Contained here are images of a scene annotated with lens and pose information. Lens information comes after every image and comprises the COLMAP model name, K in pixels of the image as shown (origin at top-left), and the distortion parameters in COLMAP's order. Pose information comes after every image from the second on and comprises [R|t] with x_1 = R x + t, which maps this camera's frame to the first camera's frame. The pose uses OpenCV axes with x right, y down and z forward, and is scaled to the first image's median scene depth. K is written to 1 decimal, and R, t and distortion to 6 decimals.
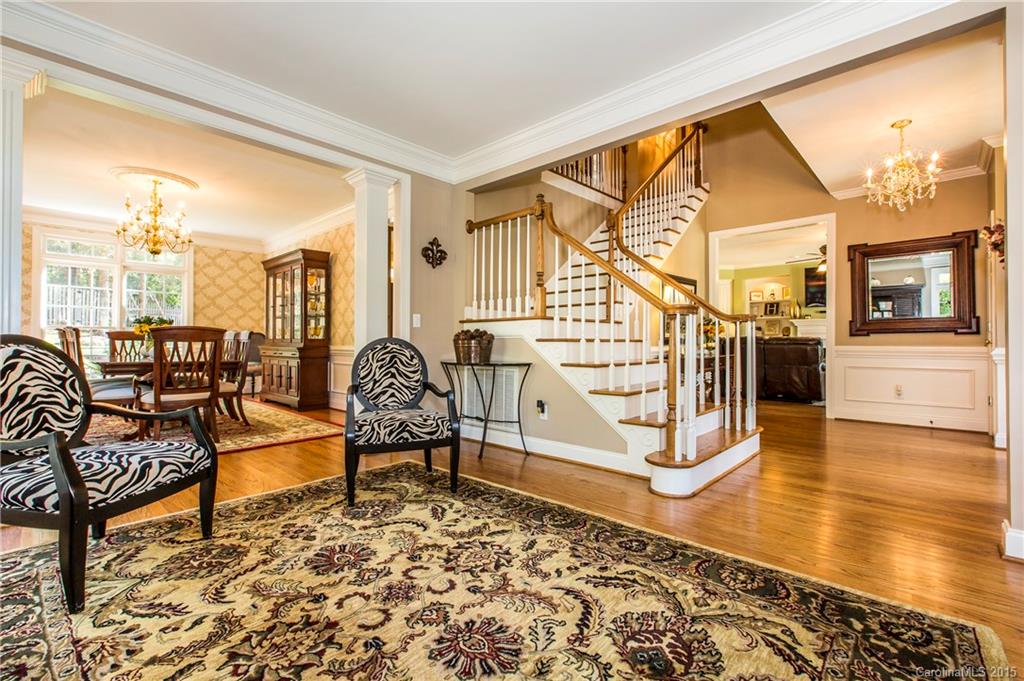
lens RADIAL K [[464.5, 0, 508.7], [0, 464.5, 338.1], [0, 0, 1]] dist [-0.002580, 0.000688]
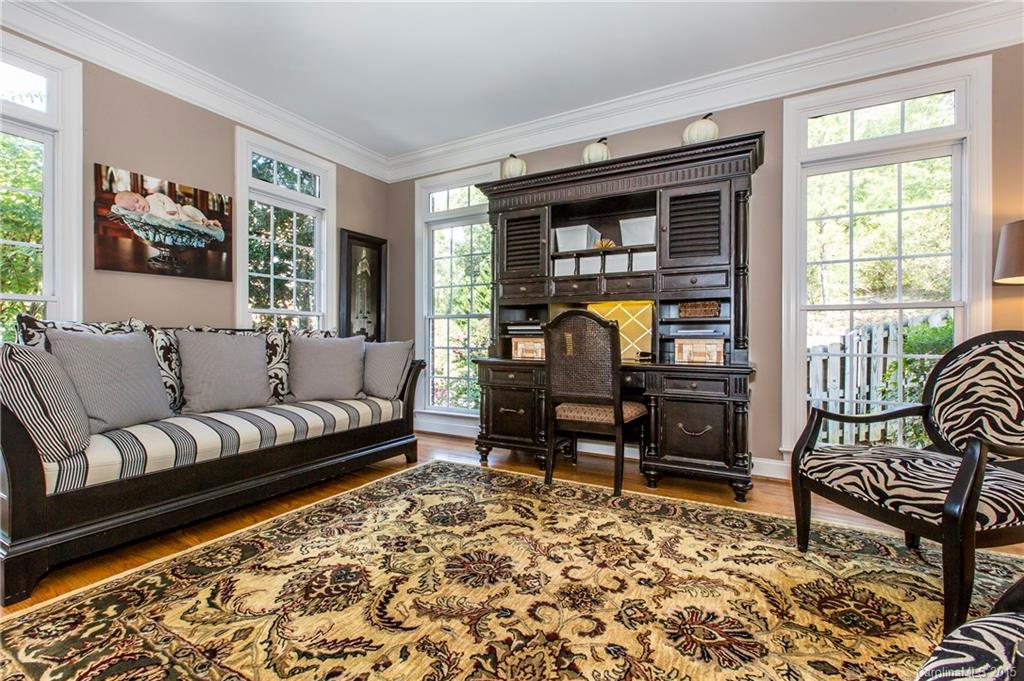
lens RADIAL K [[464.5, 0, 519.2], [0, 464.5, 325.1], [0, 0, 1]] dist [-0.002580, 0.000688]
pose [[-0.968245, -0.012766, -0.249676, 0.136652], [-0.004487, 0.999422, -0.033701, 0.019315], [0.249962, -0.031510, -0.967743, 1.976177]]
